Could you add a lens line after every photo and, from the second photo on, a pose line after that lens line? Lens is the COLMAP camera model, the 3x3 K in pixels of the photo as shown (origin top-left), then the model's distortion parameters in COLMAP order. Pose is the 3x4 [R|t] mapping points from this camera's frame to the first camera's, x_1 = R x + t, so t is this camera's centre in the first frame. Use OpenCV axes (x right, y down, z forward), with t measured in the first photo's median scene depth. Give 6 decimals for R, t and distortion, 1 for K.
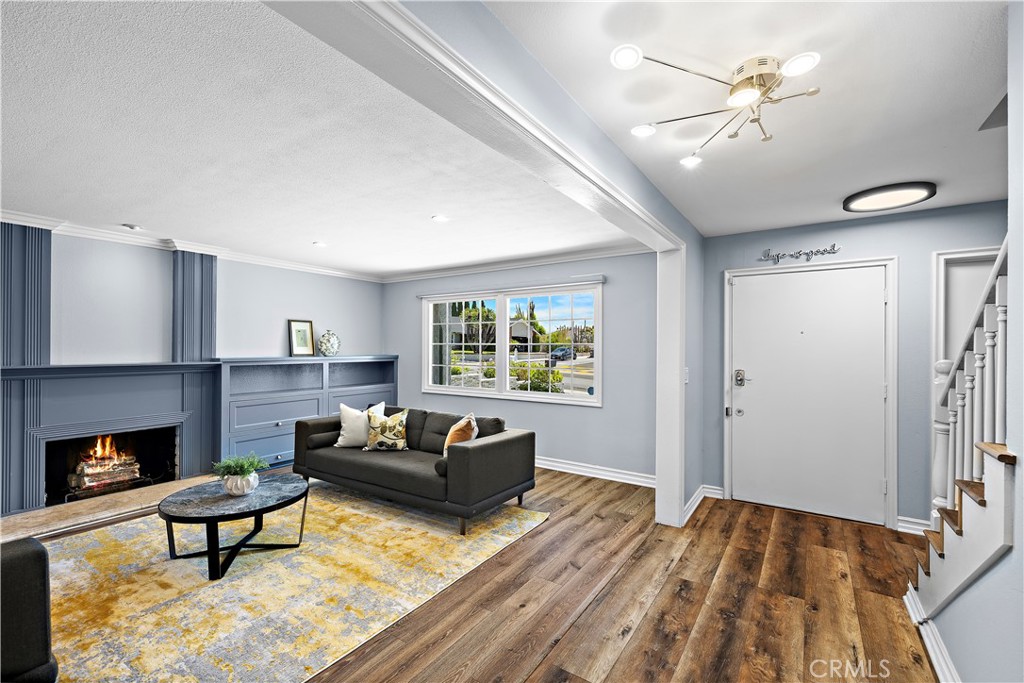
lens RADIAL K [[442.8, 0, 512.0], [0, 442.8, 341.5], [0, 0, 1]] dist [0.000449, -0.000052]
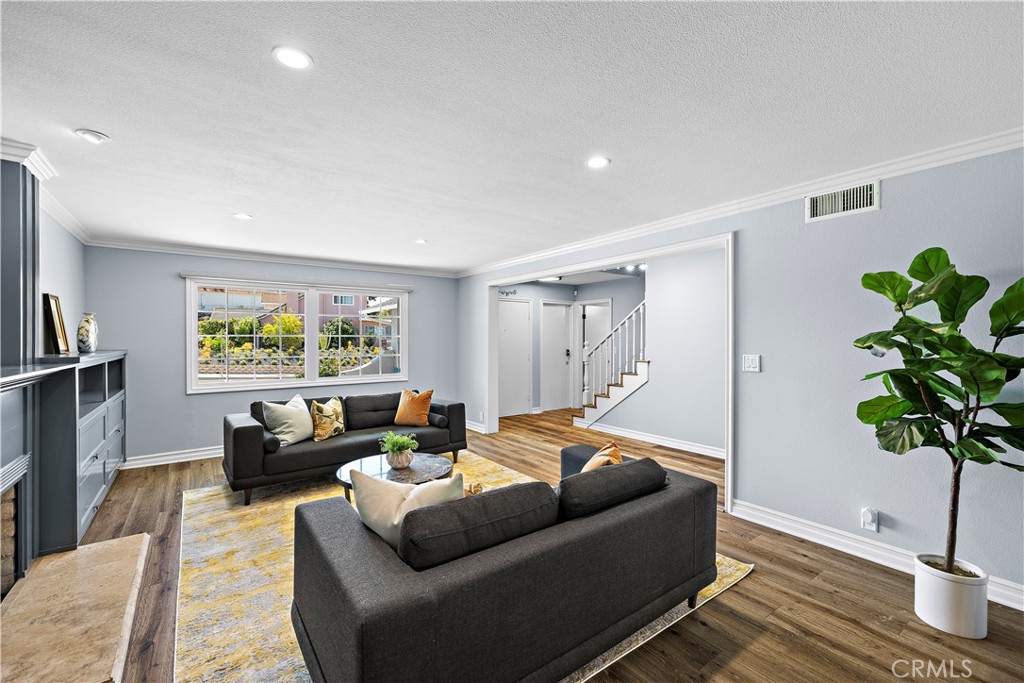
lens RADIAL K [[431.7, 0, 512.0], [0, 431.7, 341.5], [0, 0, 1]] dist [0.005167, 0.000061]
pose [[0.345046, -0.009790, 0.938535, -1.374786], [-0.009709, 0.999855, 0.013999, 0.002149], [-0.938536, -0.013943, 0.344901, 0.312511]]
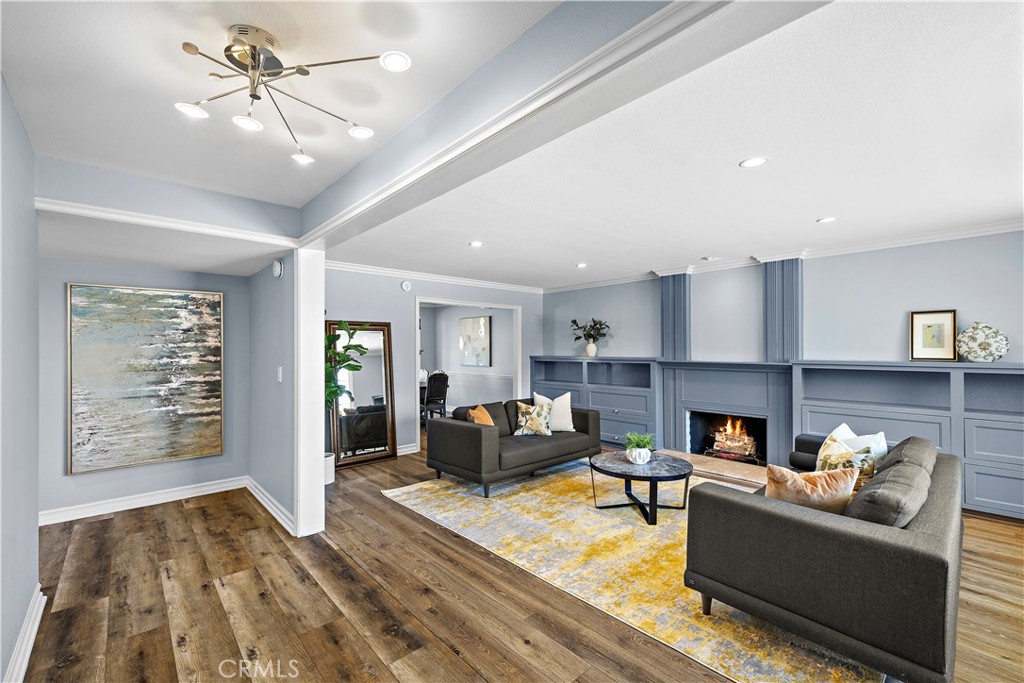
lens RADIAL K [[433.8, 0, 508.0], [0, 433.8, 343.3], [0, 0, 1]] dist [0.003221, 0.000294]
pose [[-0.250652, -0.013733, -0.967980, 0.626877], [0.015198, 0.999720, -0.018119, 0.011579], [0.967958, -0.019253, -0.250374, 0.848040]]
